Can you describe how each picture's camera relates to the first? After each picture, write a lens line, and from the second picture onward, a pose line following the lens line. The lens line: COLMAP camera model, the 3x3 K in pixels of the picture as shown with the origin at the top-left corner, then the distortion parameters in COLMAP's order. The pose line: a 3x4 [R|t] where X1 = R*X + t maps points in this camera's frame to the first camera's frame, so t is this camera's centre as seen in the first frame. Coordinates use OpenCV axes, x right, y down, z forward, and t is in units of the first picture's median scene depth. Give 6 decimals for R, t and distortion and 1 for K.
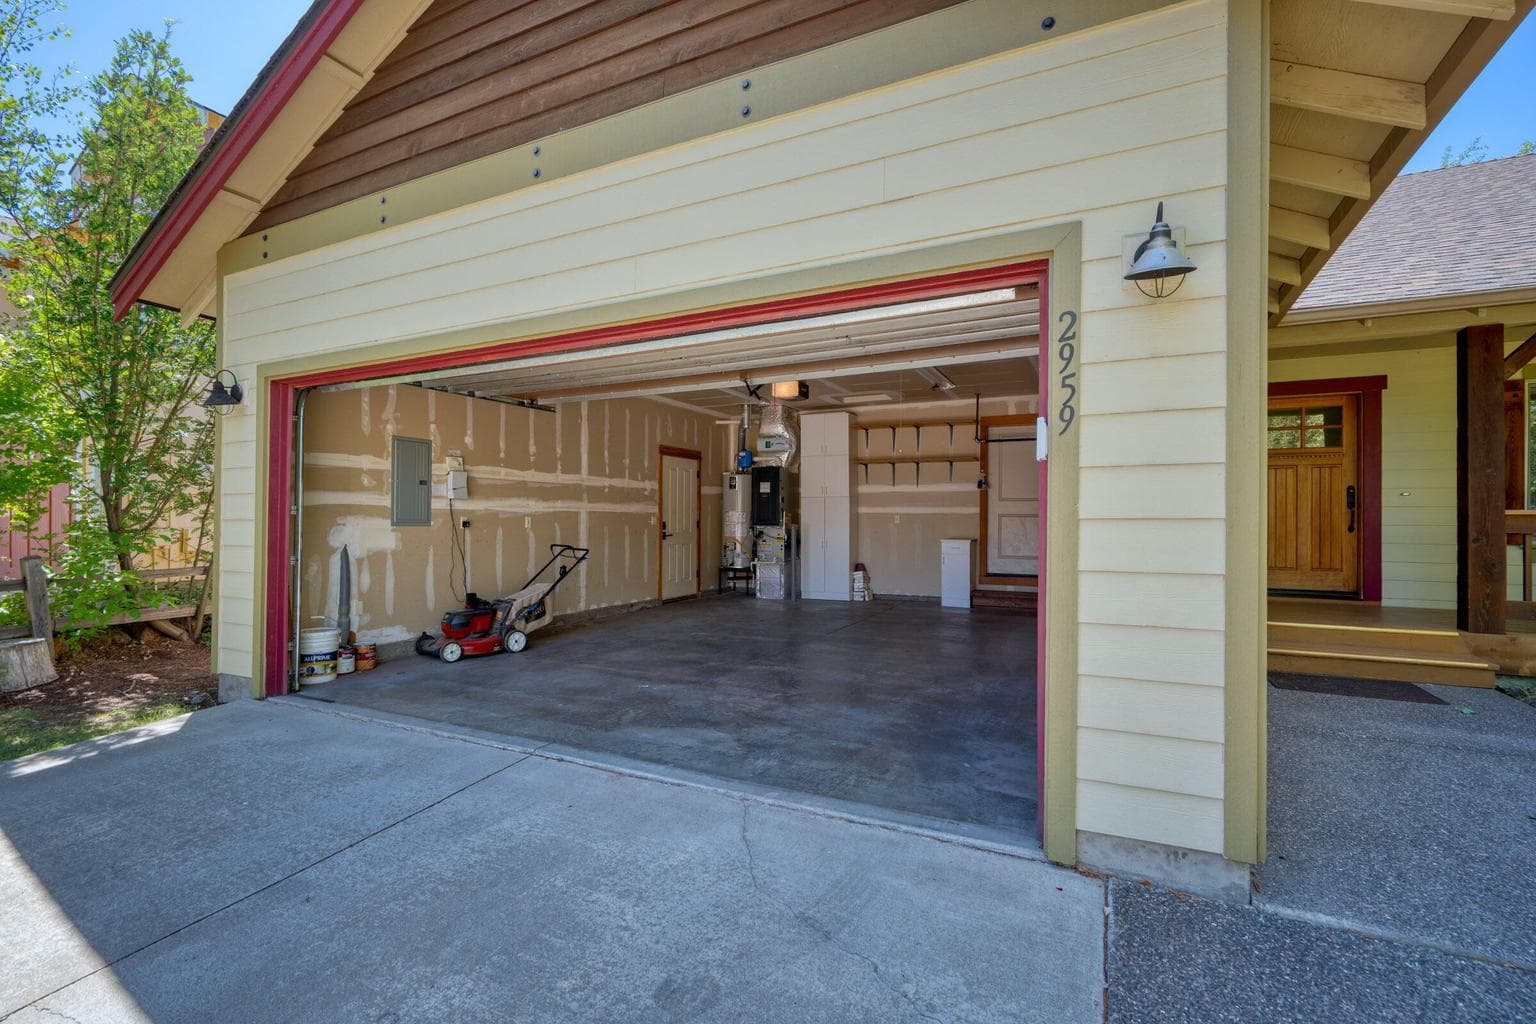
lens RADIAL K [[693.2, 0, 768.0], [0, 693.2, 512.0], [0, 0, 1]] dist [0.000537, 0.000434]
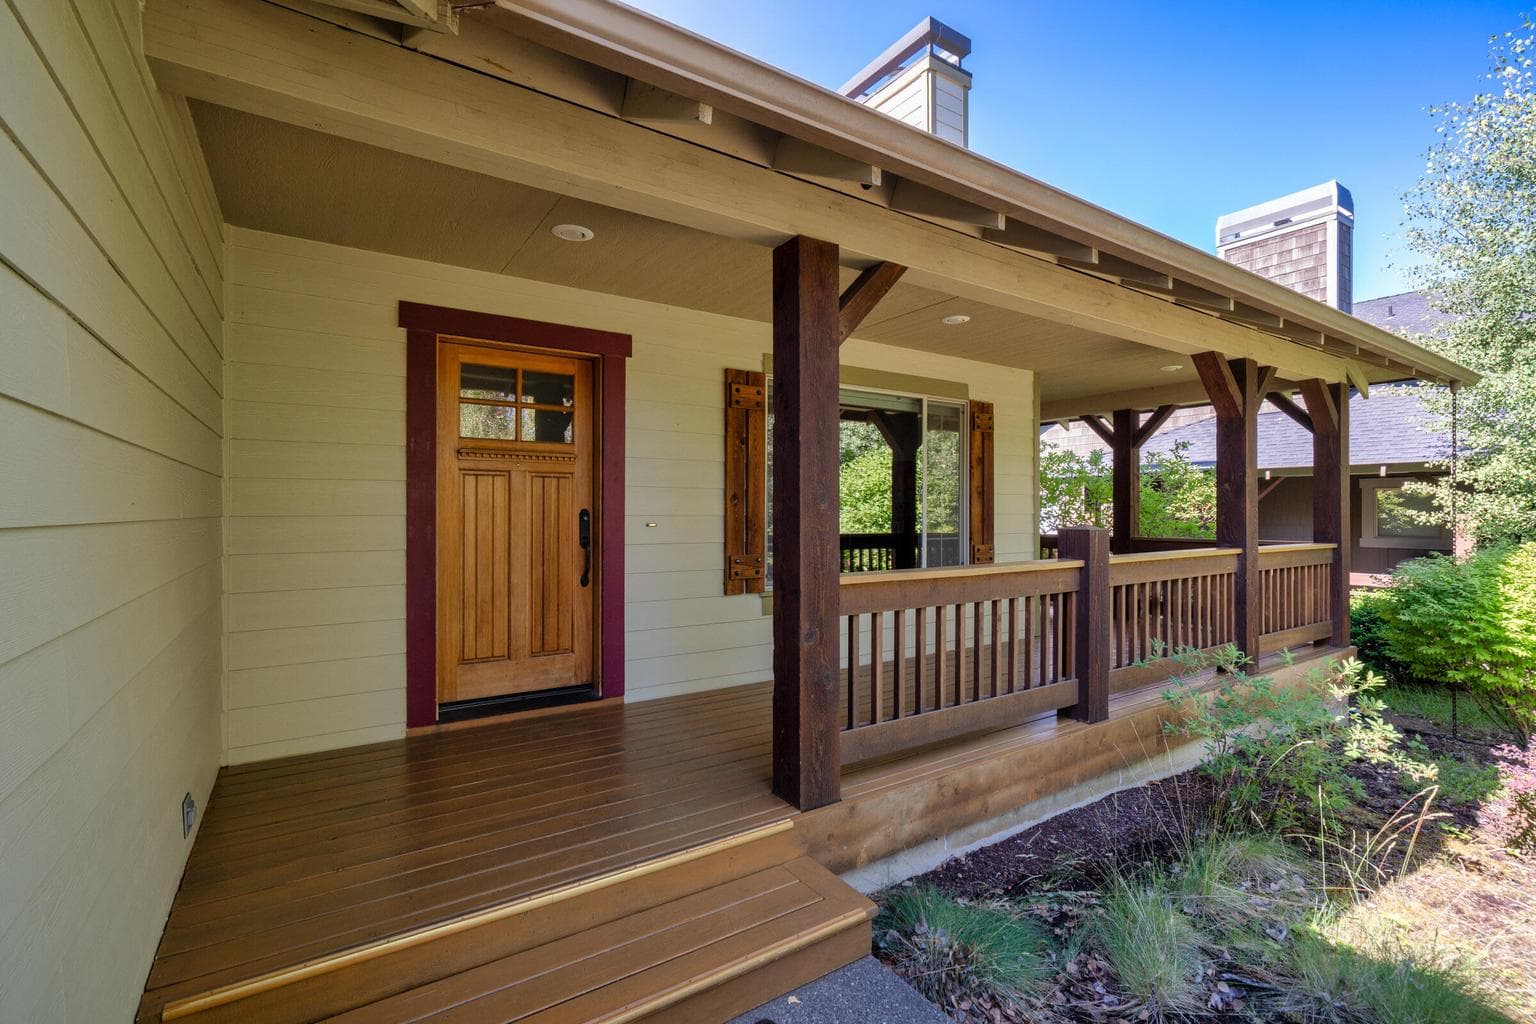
lens RADIAL K [[693.2, 0, 768.0], [0, 693.2, 512.0], [0, 0, 1]] dist [0.000537, 0.000434]
pose [[0.502728, -0.008932, 0.864398, 0.394200], [-0.009590, 0.999827, 0.015909, -0.046264], [-0.864391, -0.016287, 0.502556, 0.552379]]
